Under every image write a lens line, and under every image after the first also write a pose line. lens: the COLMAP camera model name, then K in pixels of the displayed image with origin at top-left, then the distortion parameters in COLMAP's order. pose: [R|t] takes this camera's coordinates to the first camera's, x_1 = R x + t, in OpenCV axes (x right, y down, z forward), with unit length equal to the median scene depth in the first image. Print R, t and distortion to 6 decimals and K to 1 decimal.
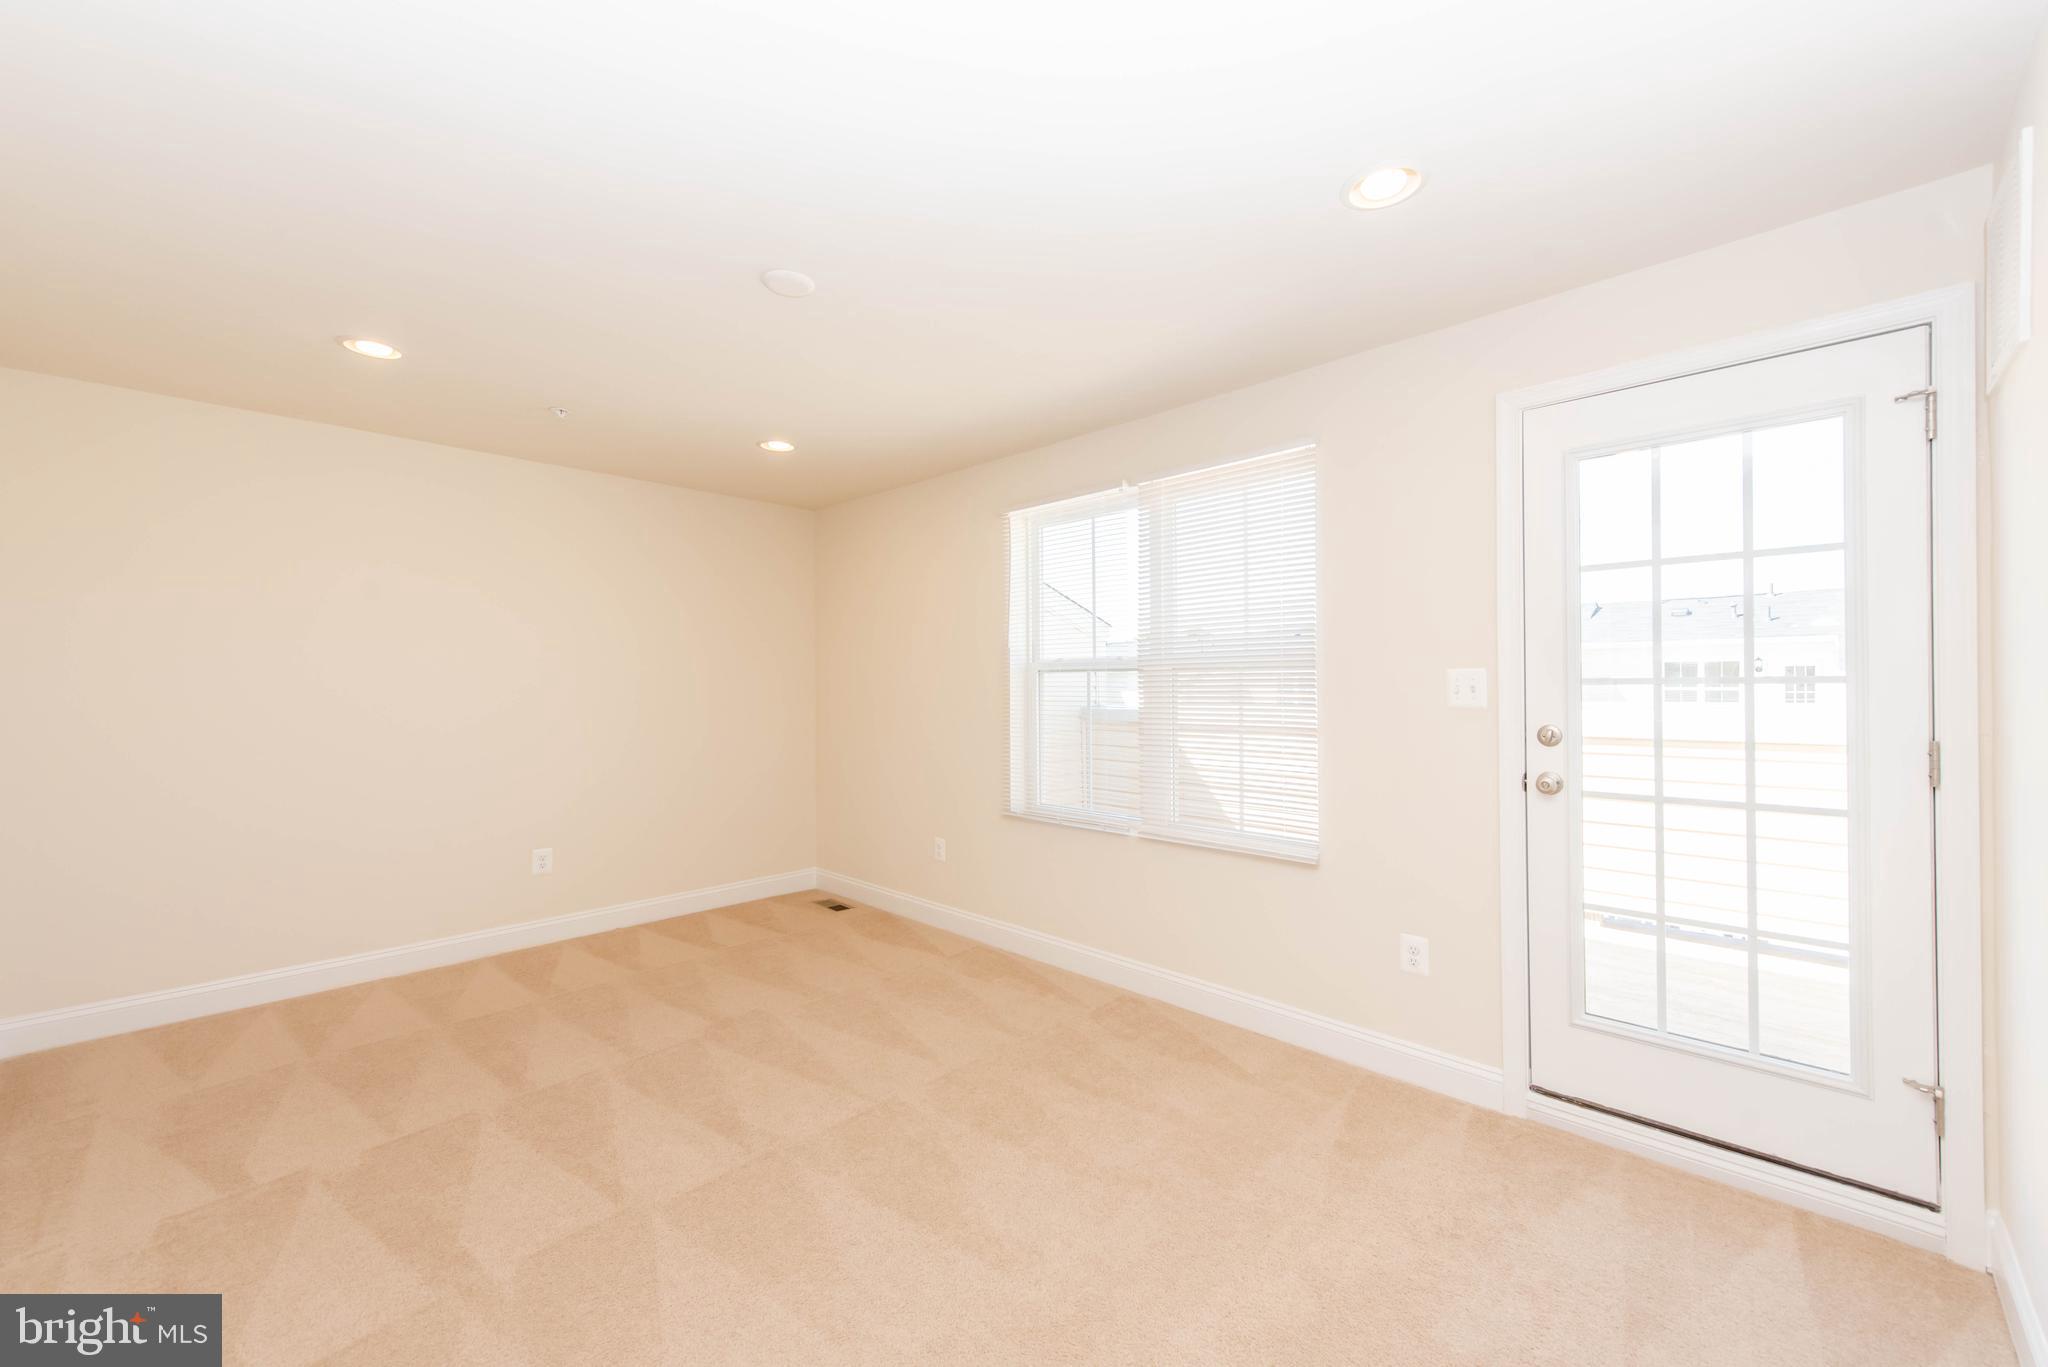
lens RADIAL K [[802.5, 0, 1024.7], [0, 802.5, 679.1], [0, 0, 1]] dist [0.013777, -0.000825]
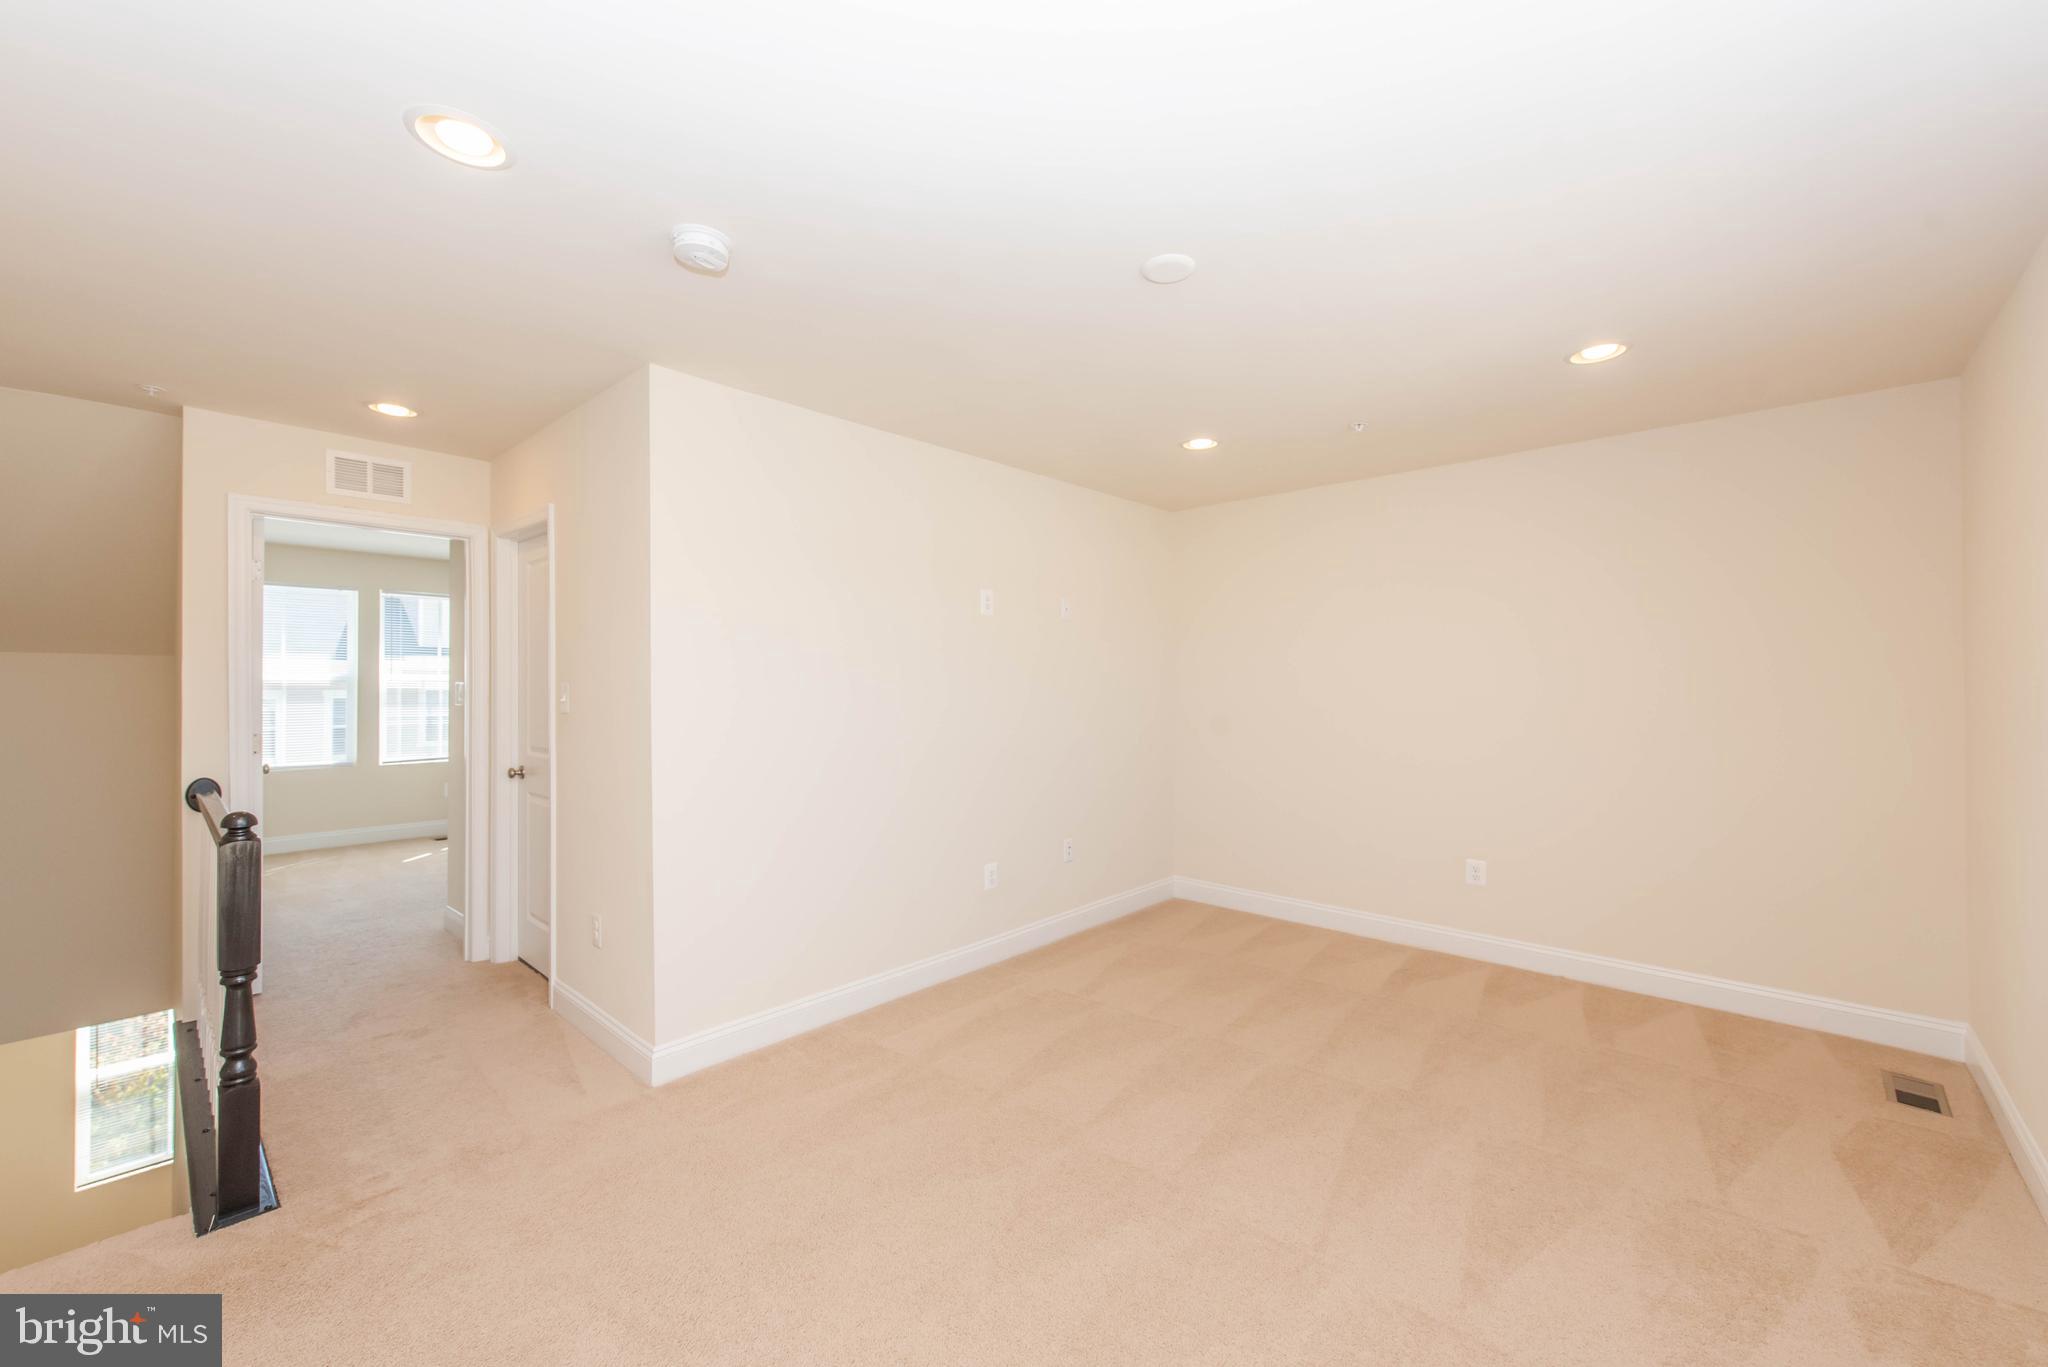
lens RADIAL K [[802.5, 0, 1022.2], [0, 802.5, 685.5], [0, 0, 1]] dist [0.013777, -0.000825]
pose [[0.027968, 0.006575, -0.999587, 0.360159], [0.013887, 0.999879, 0.006966, -0.012235], [0.999512, -0.014076, 0.027873, 0.446781]]
